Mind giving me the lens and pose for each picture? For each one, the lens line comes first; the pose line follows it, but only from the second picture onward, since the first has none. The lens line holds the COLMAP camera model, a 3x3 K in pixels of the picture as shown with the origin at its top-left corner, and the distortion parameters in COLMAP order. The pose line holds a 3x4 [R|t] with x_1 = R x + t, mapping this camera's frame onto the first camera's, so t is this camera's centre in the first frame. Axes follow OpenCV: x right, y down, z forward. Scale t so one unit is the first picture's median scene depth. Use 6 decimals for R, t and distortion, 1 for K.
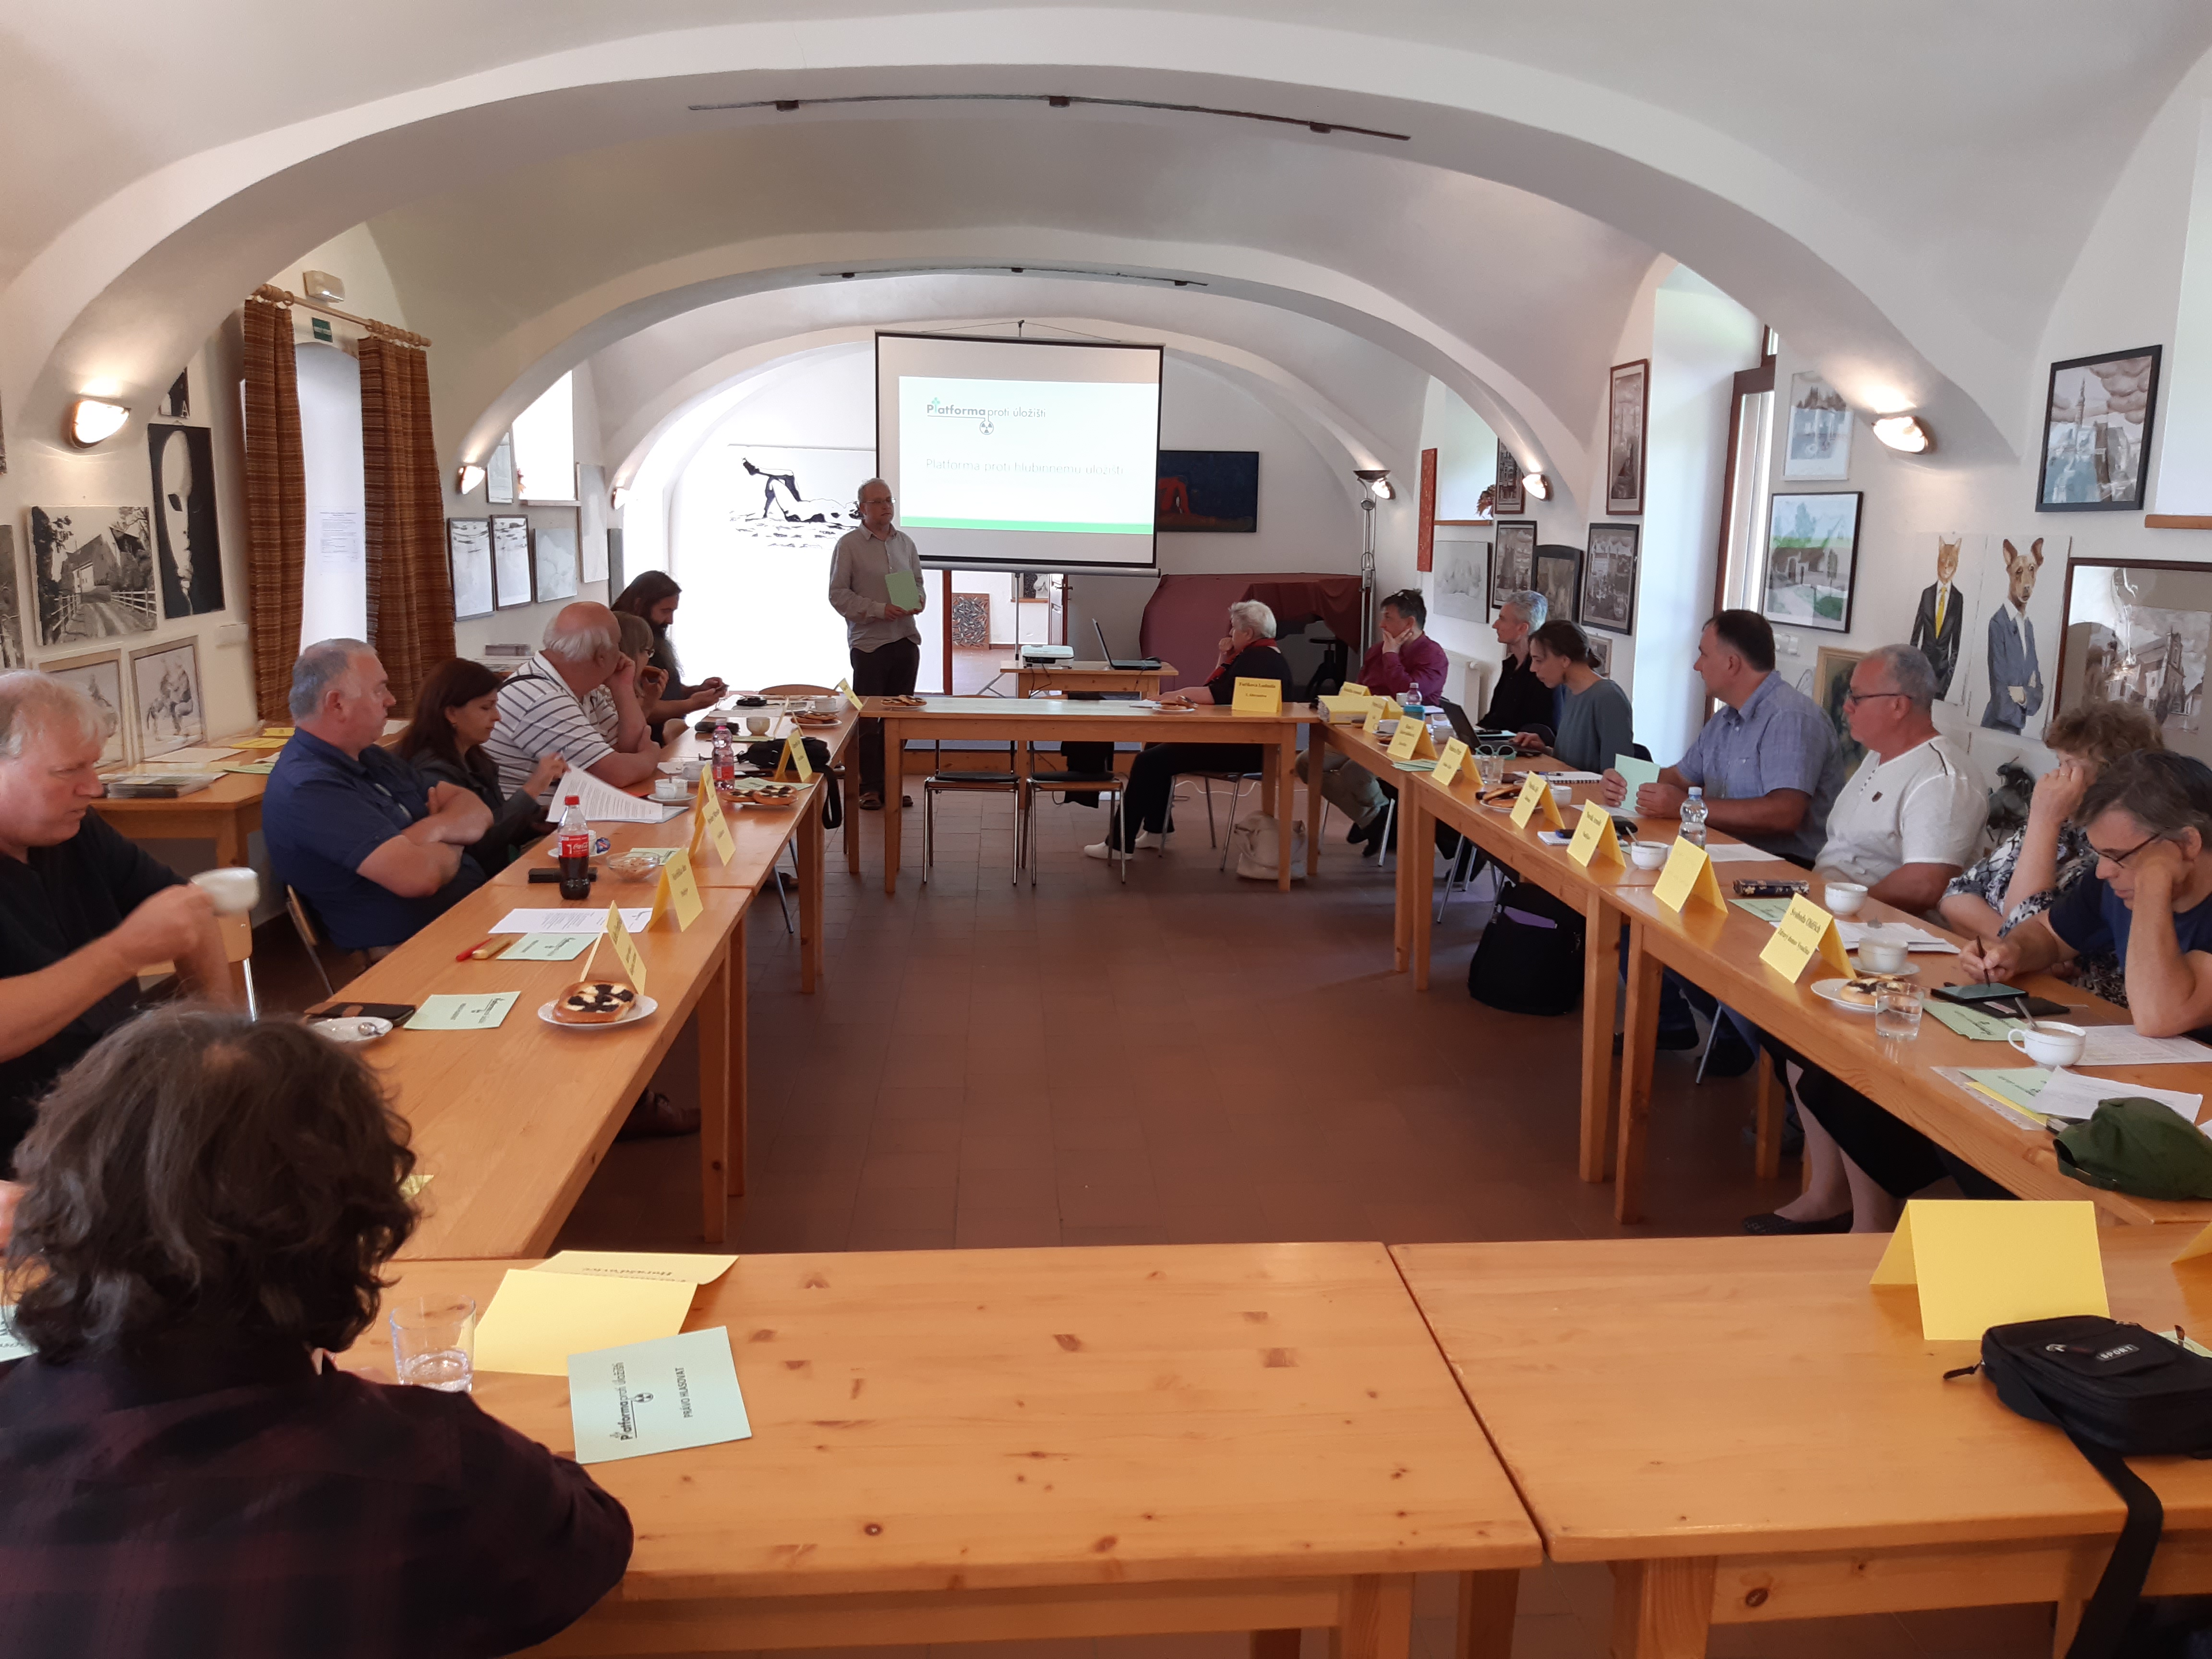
lens RADIAL K [[1742.0, 0, 1143.4], [0, 1742.0, 819.5], [0, 0, 1]] dist [0.112743, -0.216506]
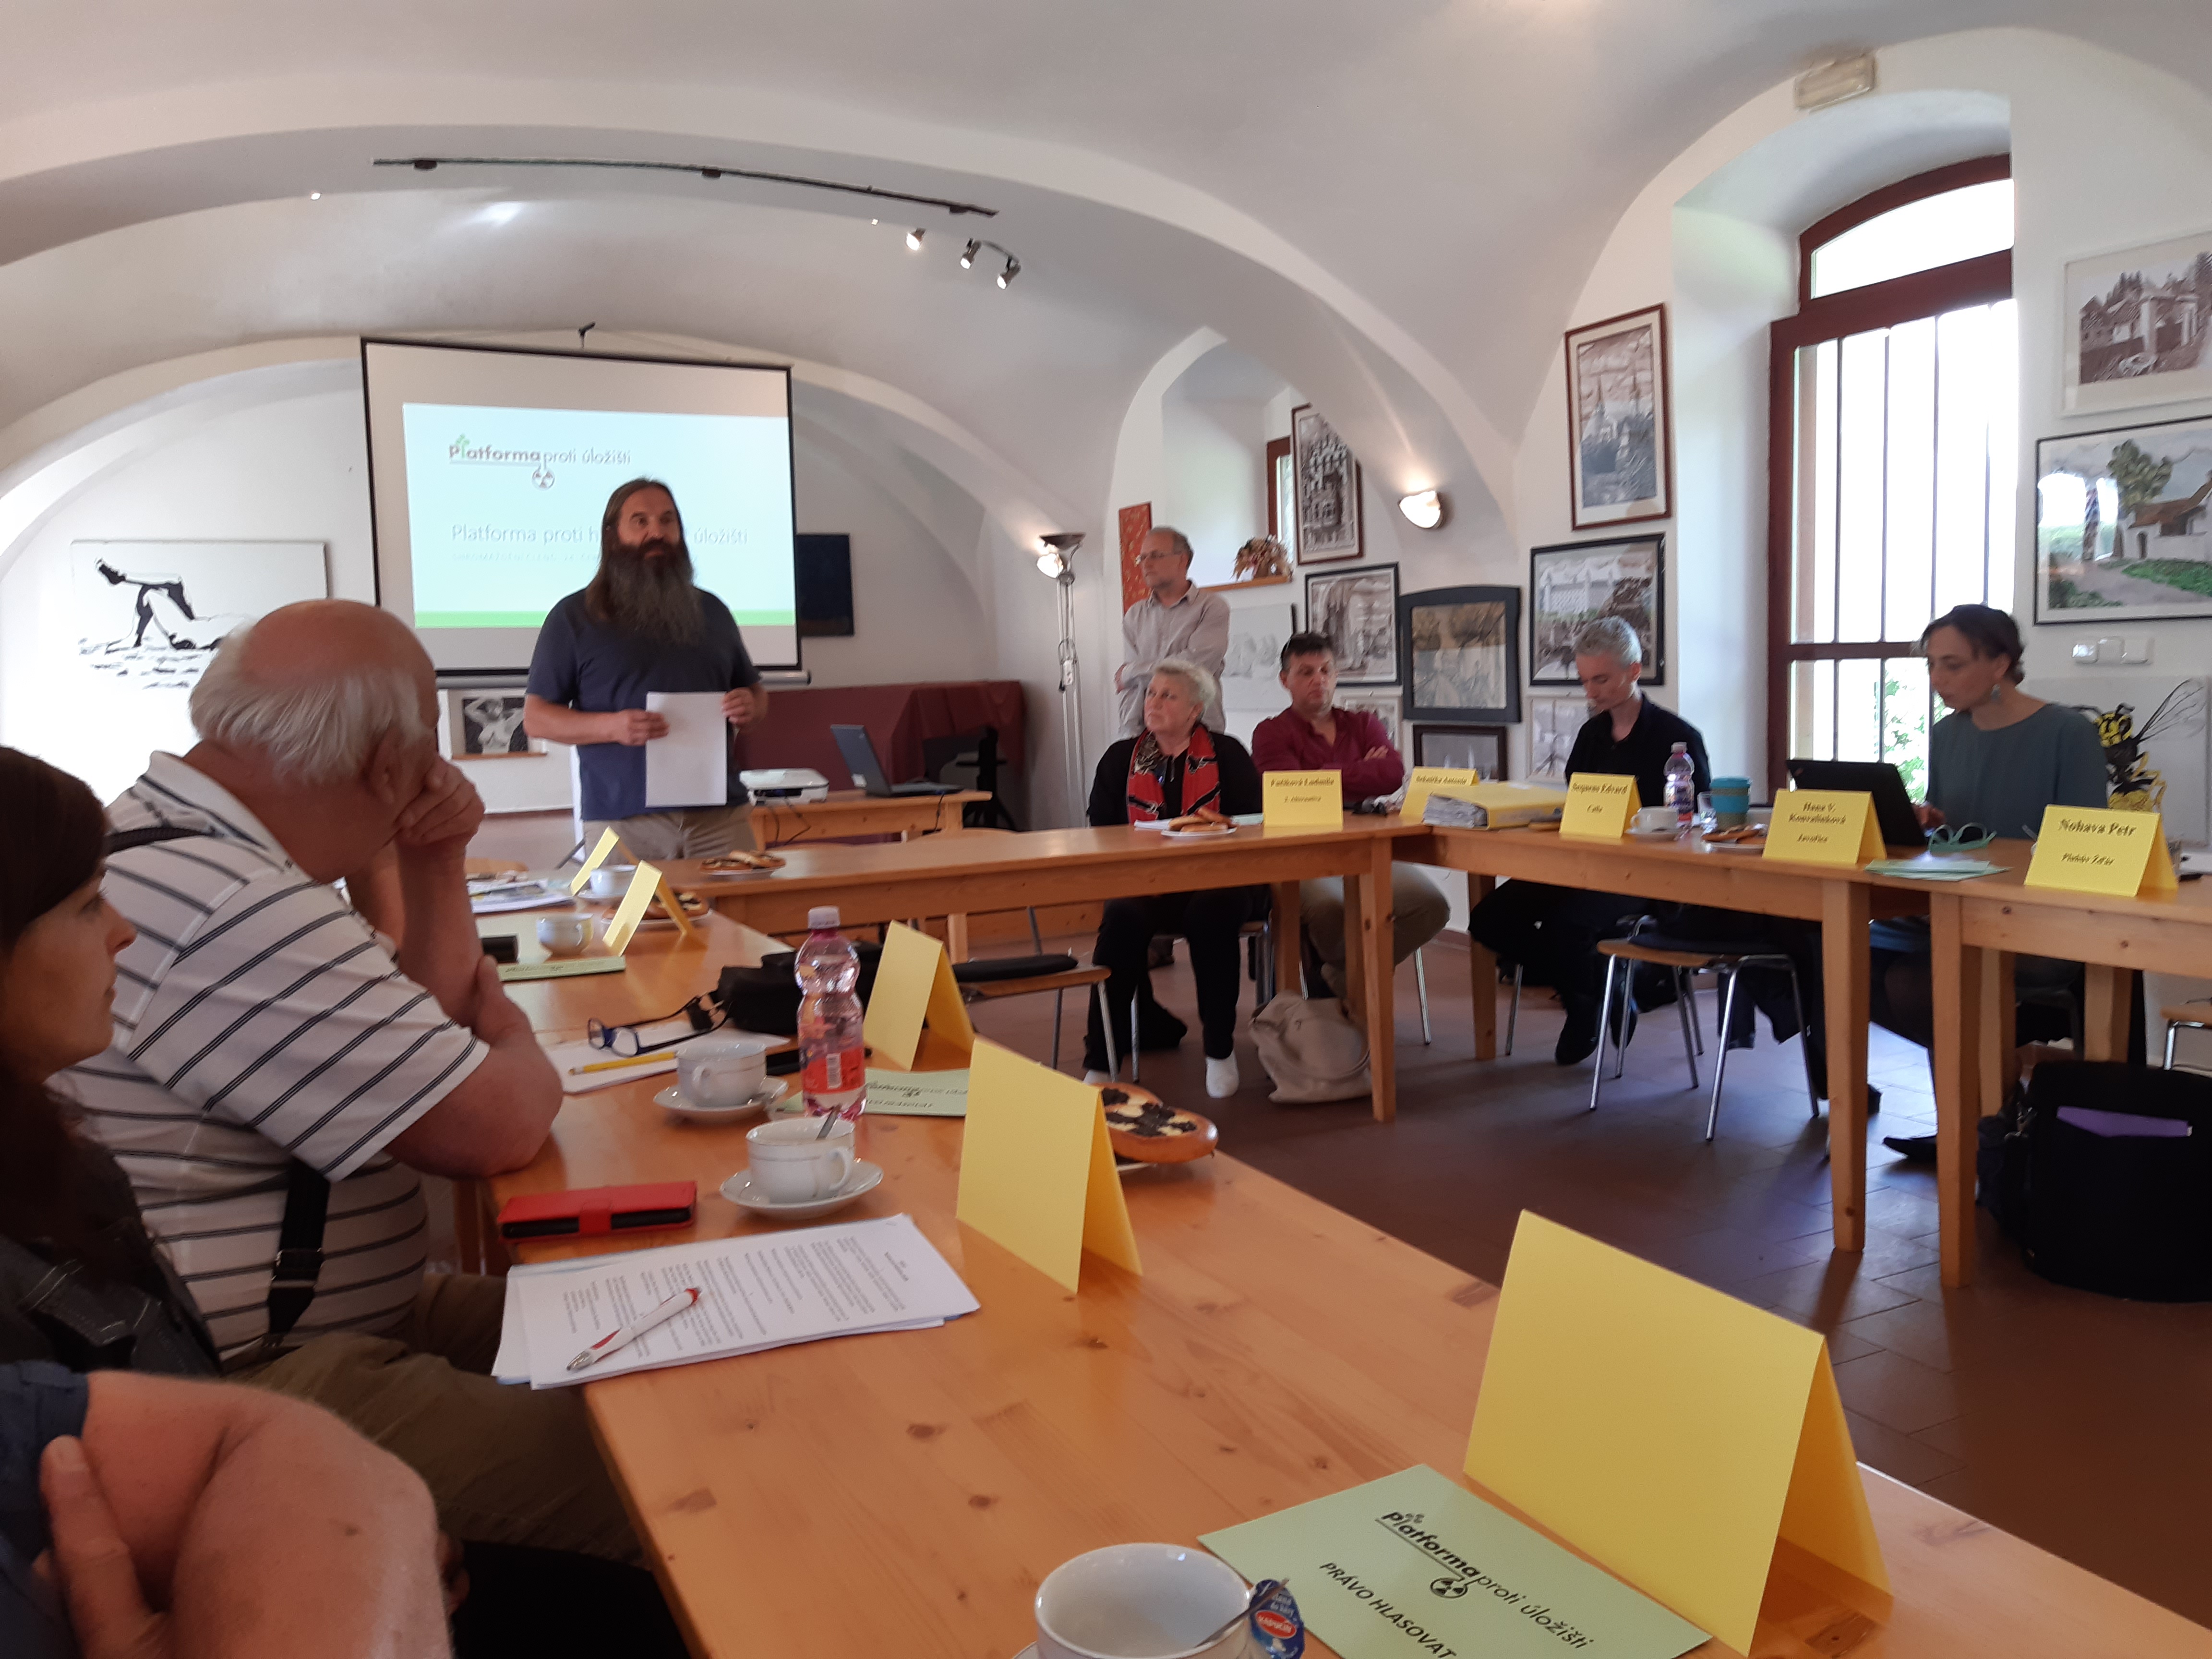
lens RADIAL K [[1742.0, 0, 1143.4], [0, 1742.0, 819.5], [0, 0, 1]] dist [0.112743, -0.216506]
pose [[0.928592, -0.084414, 0.361375, -0.158149], [0.115914, 0.991040, -0.066353, -0.023457], [-0.352536, 0.103503, 0.930057, 0.350618]]
